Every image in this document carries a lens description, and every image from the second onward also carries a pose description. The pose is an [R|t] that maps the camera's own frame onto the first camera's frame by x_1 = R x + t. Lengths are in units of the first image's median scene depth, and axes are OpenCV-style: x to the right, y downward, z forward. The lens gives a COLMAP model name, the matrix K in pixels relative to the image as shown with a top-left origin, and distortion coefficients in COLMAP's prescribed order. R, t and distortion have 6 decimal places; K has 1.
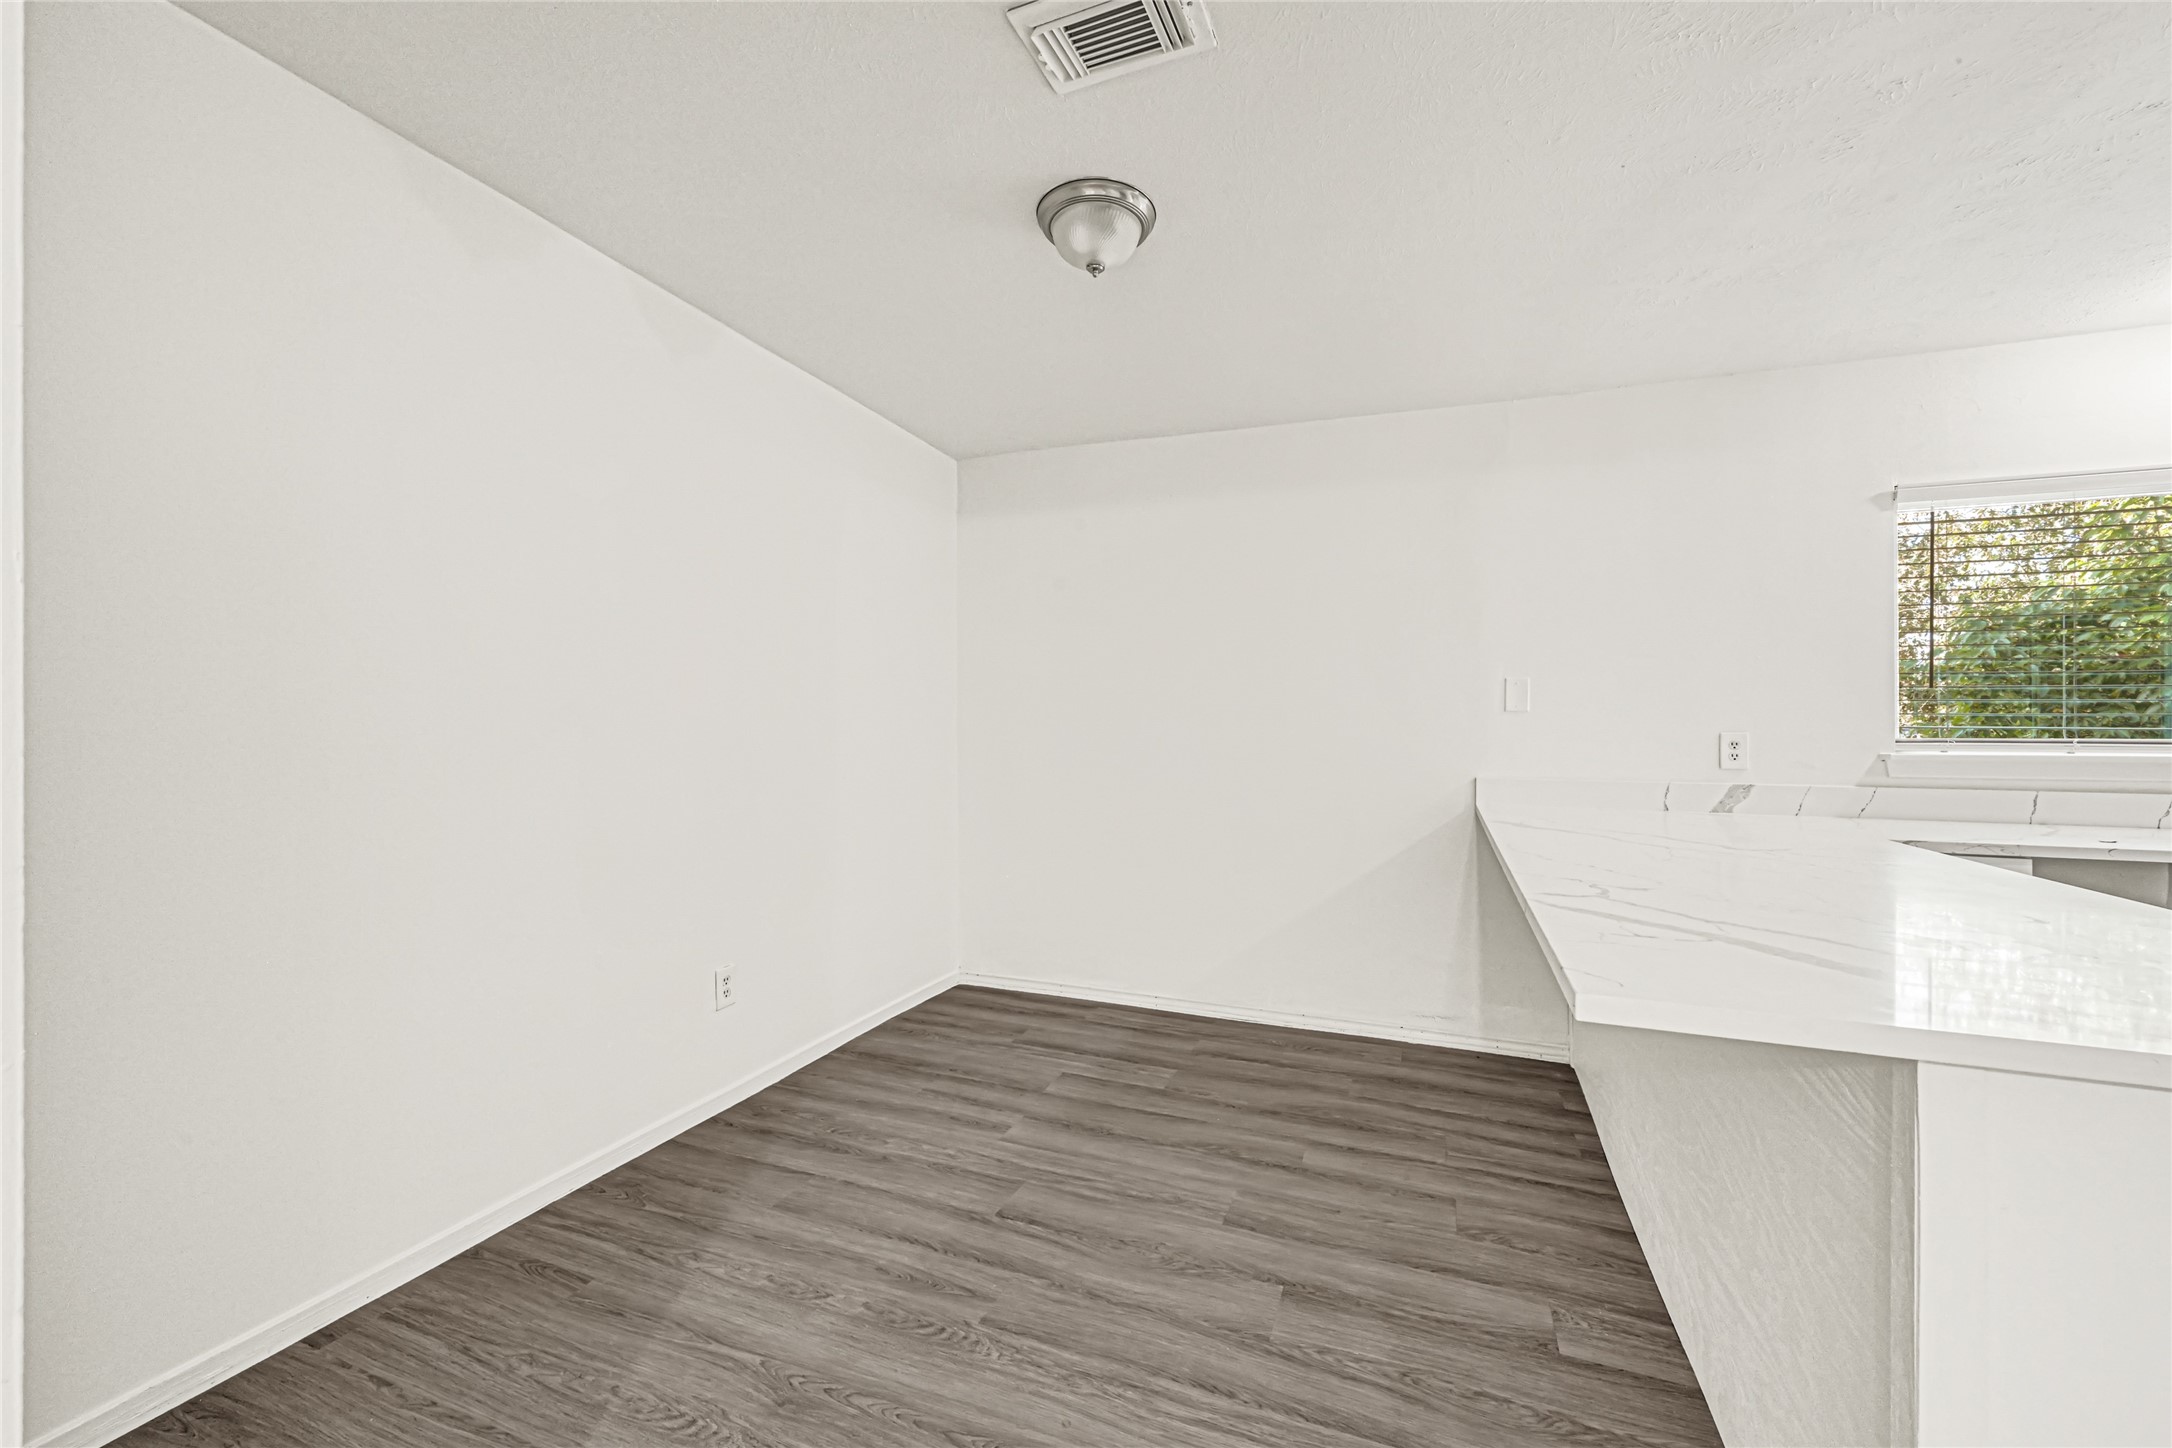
lens RADIAL K [[896.8, 0, 1090.9], [0, 896.8, 725.0], [0, 0, 1]] dist [0.011366, 0.001441]
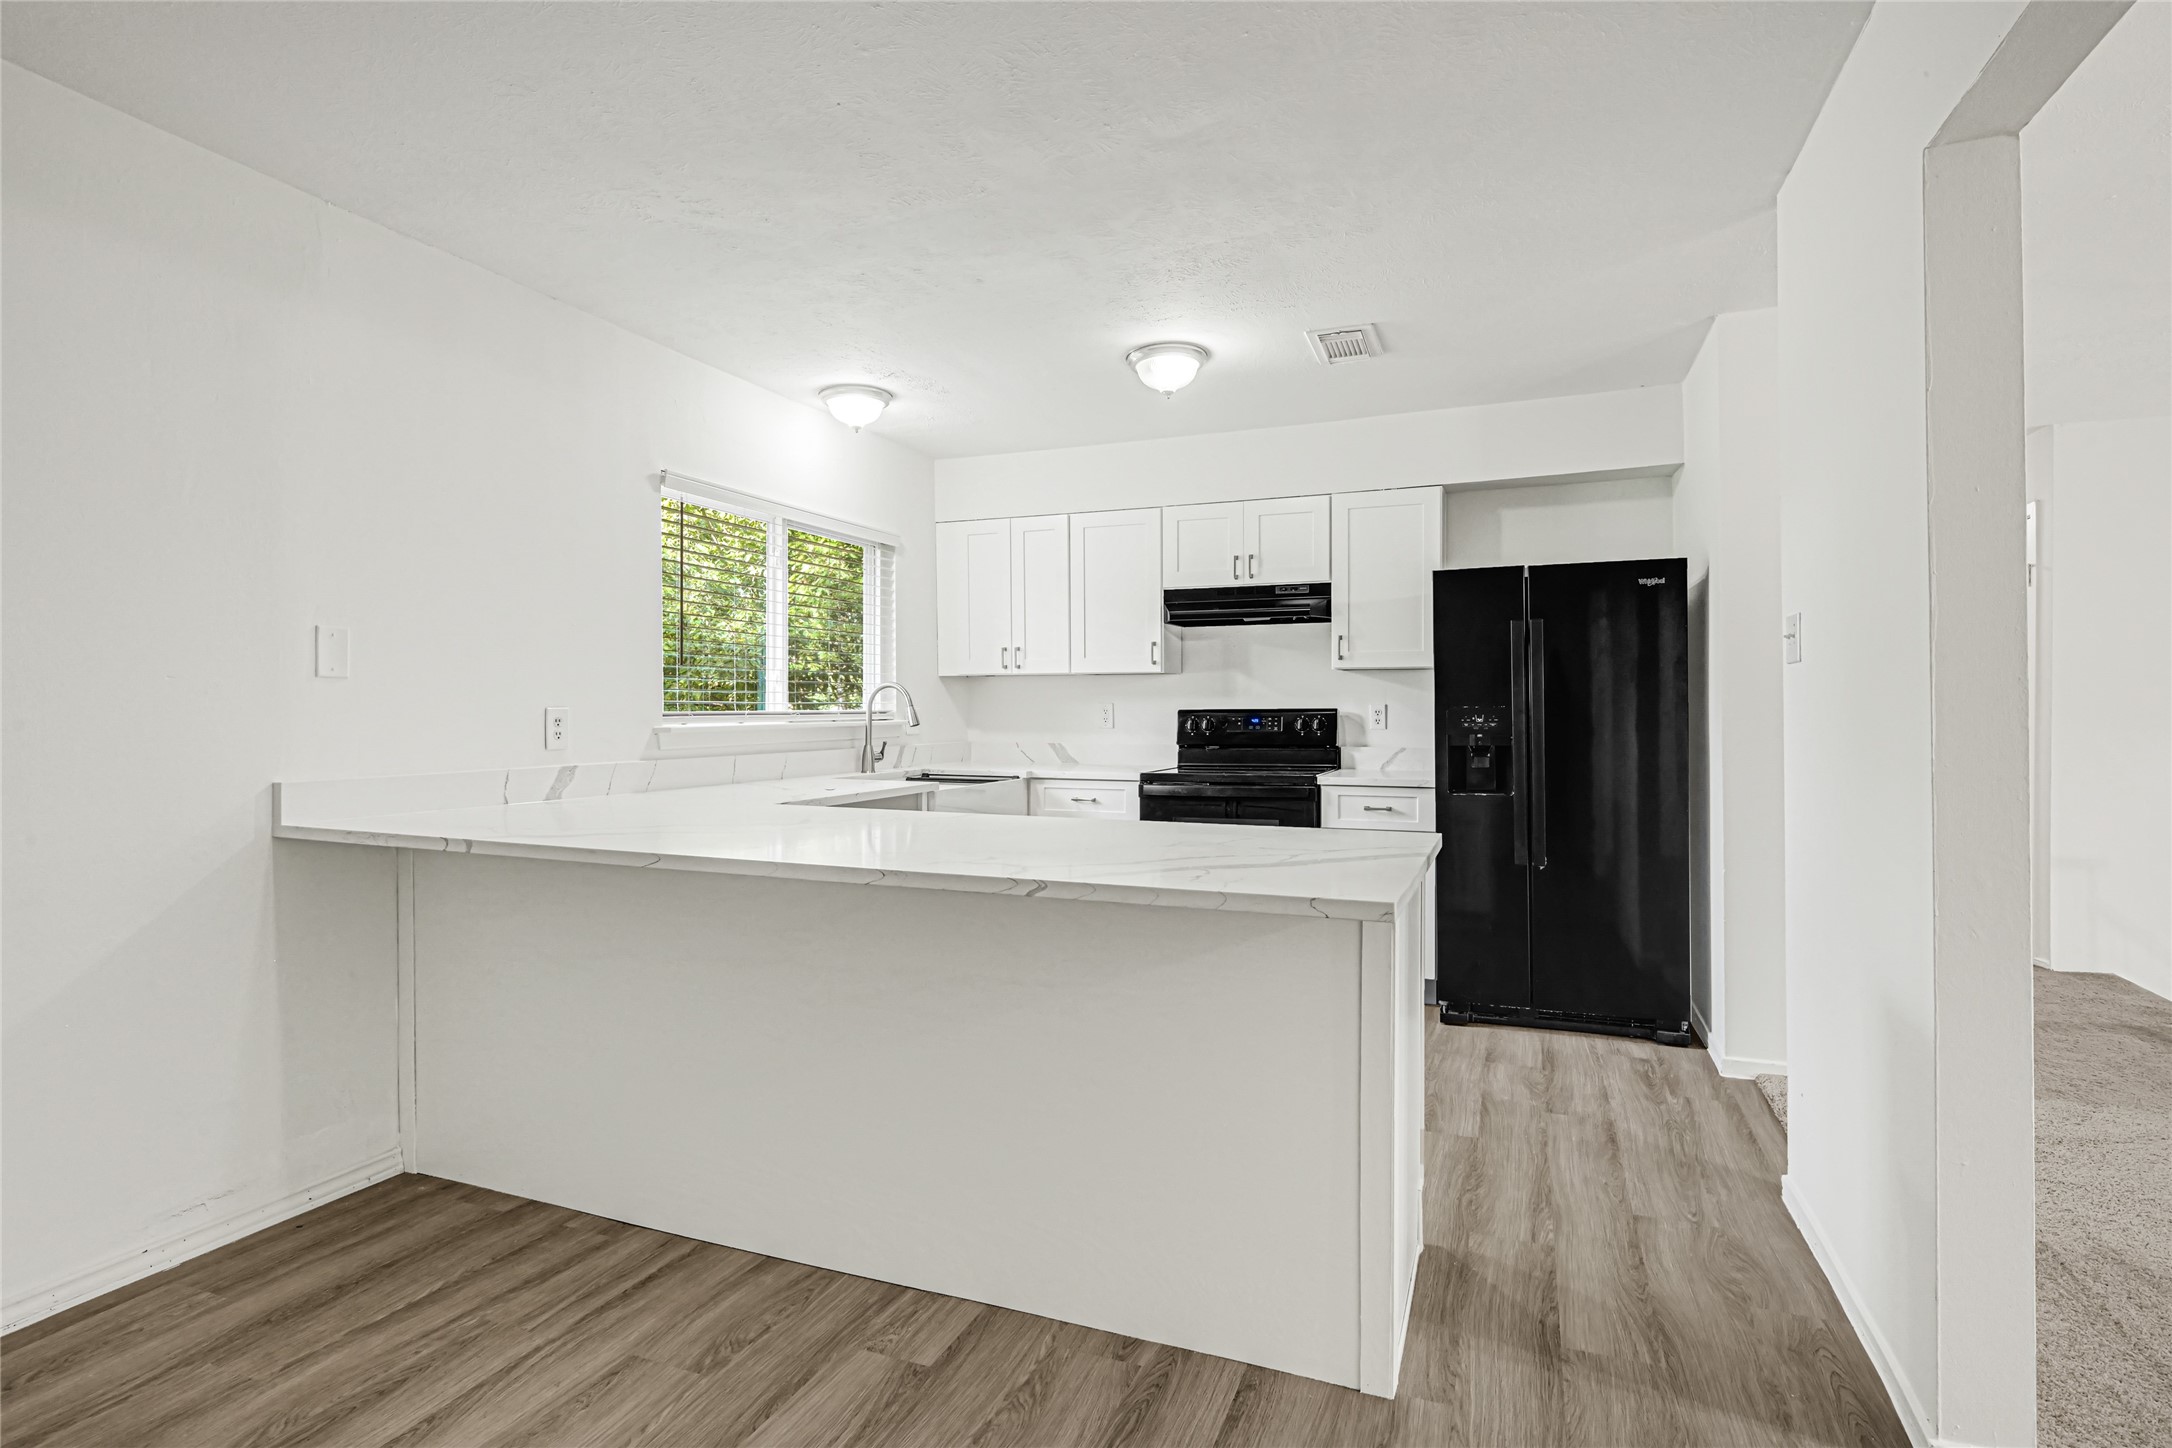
lens RADIAL K [[1107.1, 0, 1092.5], [0, 1107.1, 706.5], [0, 0, 1]] dist [0.005038, 0.000218]
pose [[0.002568, -0.003582, 0.999990, -0.396417], [-0.005270, 0.999980, 0.003596, 0.000649], [-0.999983, -0.005279, 0.002549, 0.518374]]
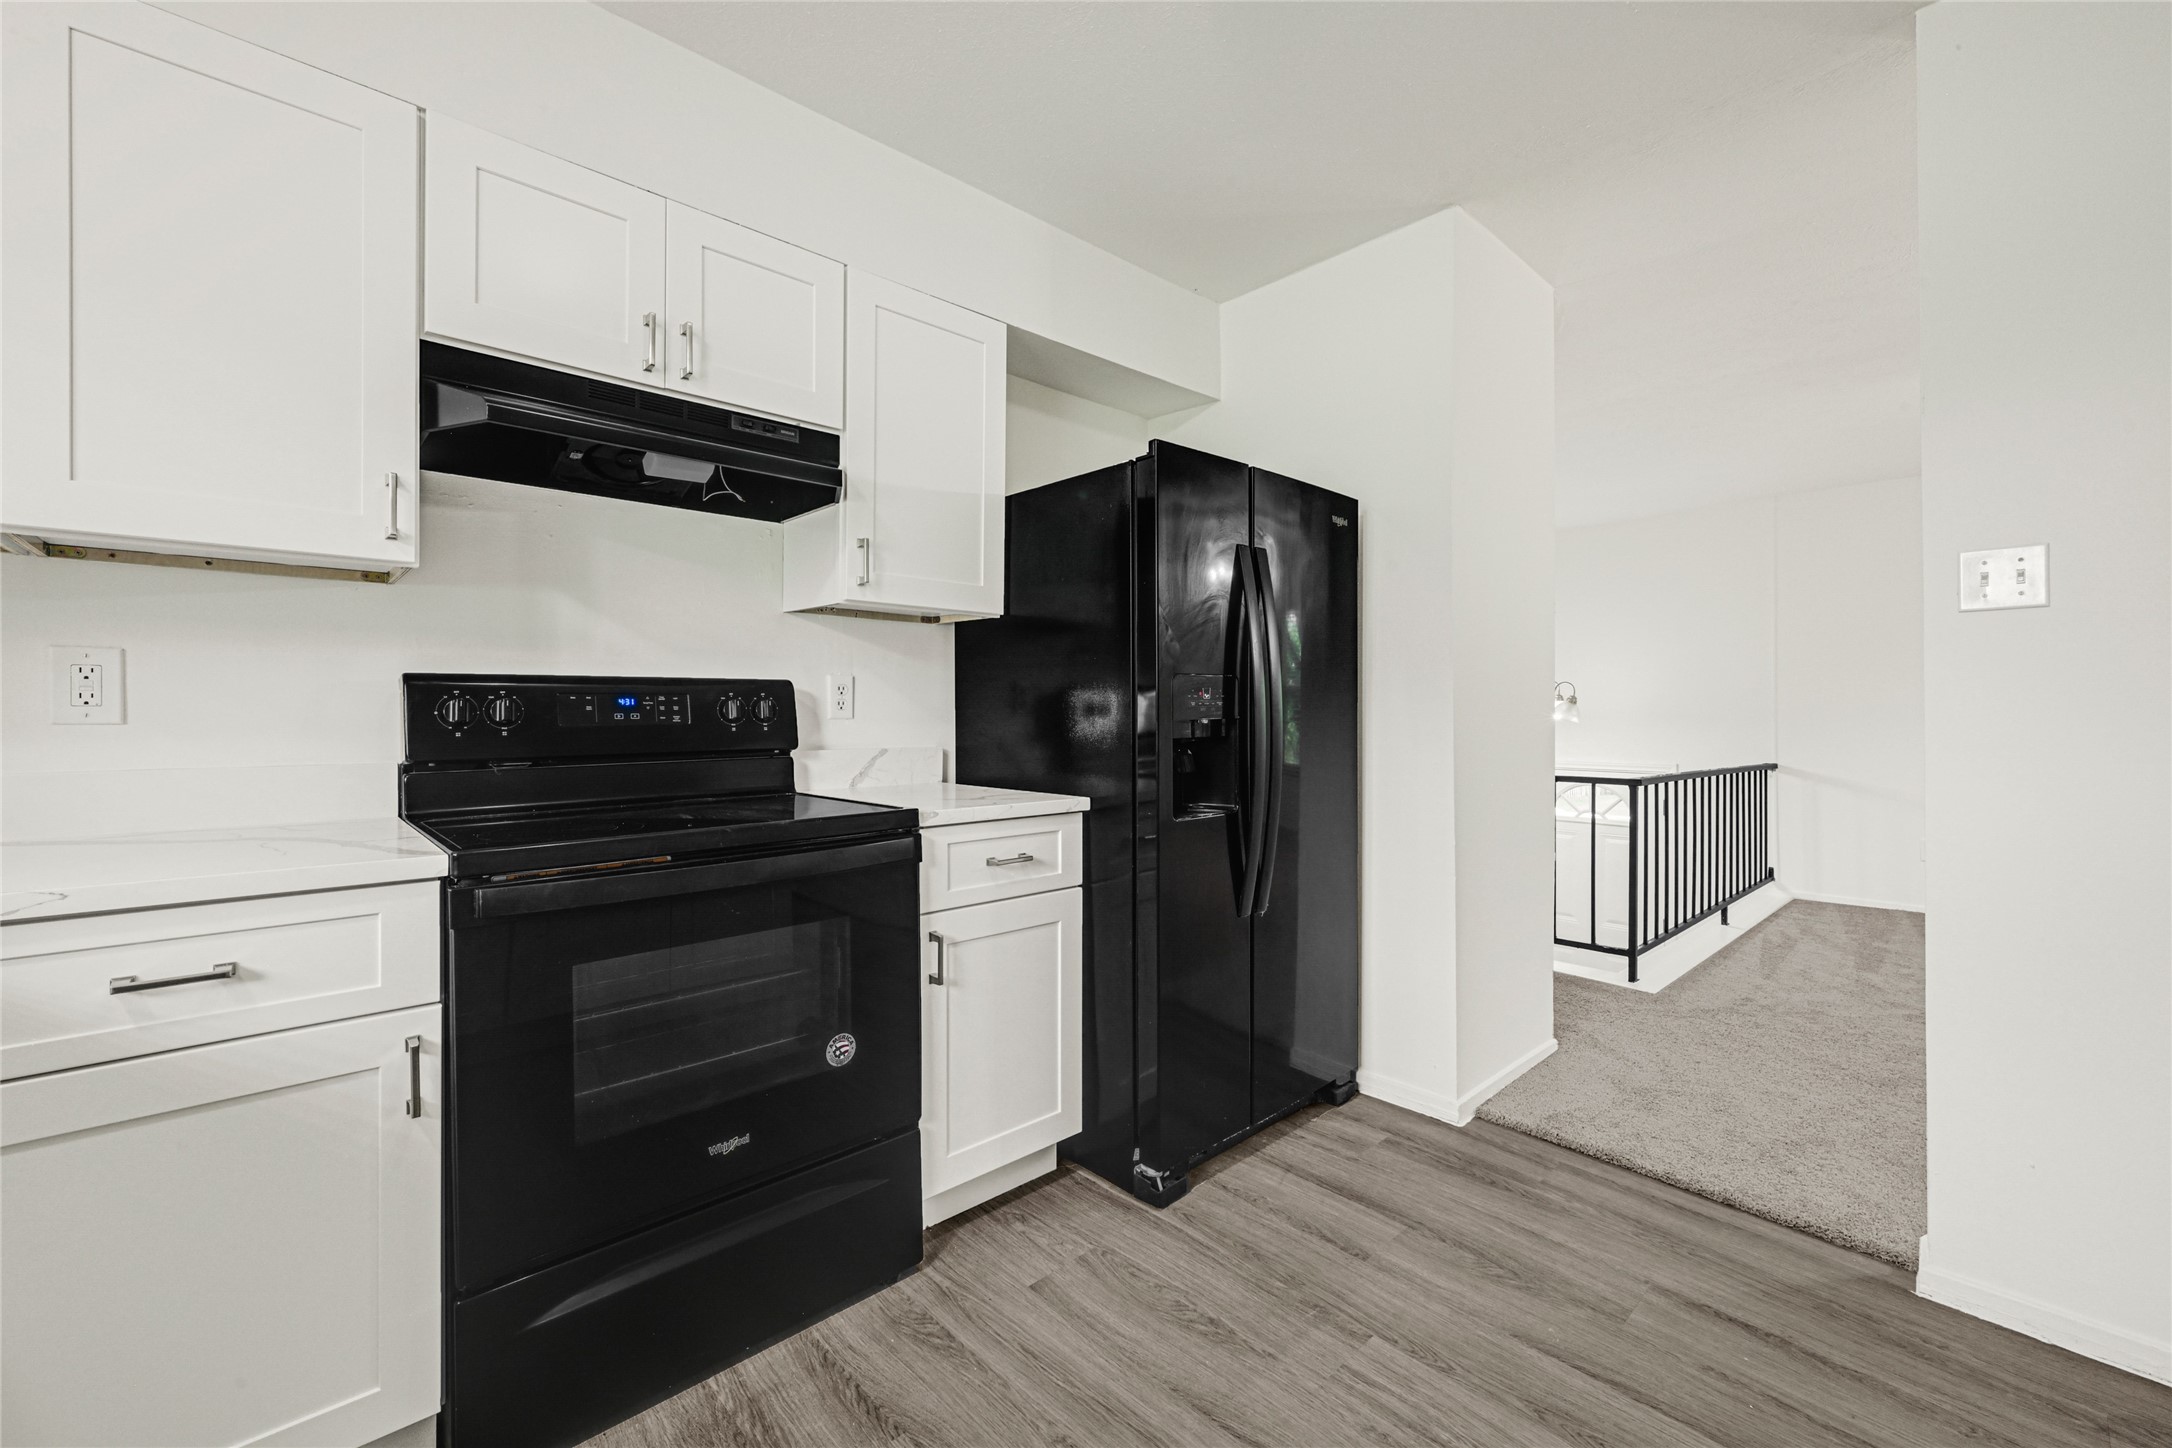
lens RADIAL K [[896.8, 0, 1097.5], [0, 896.8, 719.8], [0, 0, 1]] dist [0.011366, 0.001441]
pose [[-0.902731, -0.007723, 0.430137, 0.801723], [-0.006453, 0.999969, 0.004412, 0.036891], [-0.430158, 0.001207, -0.902753, 0.713089]]
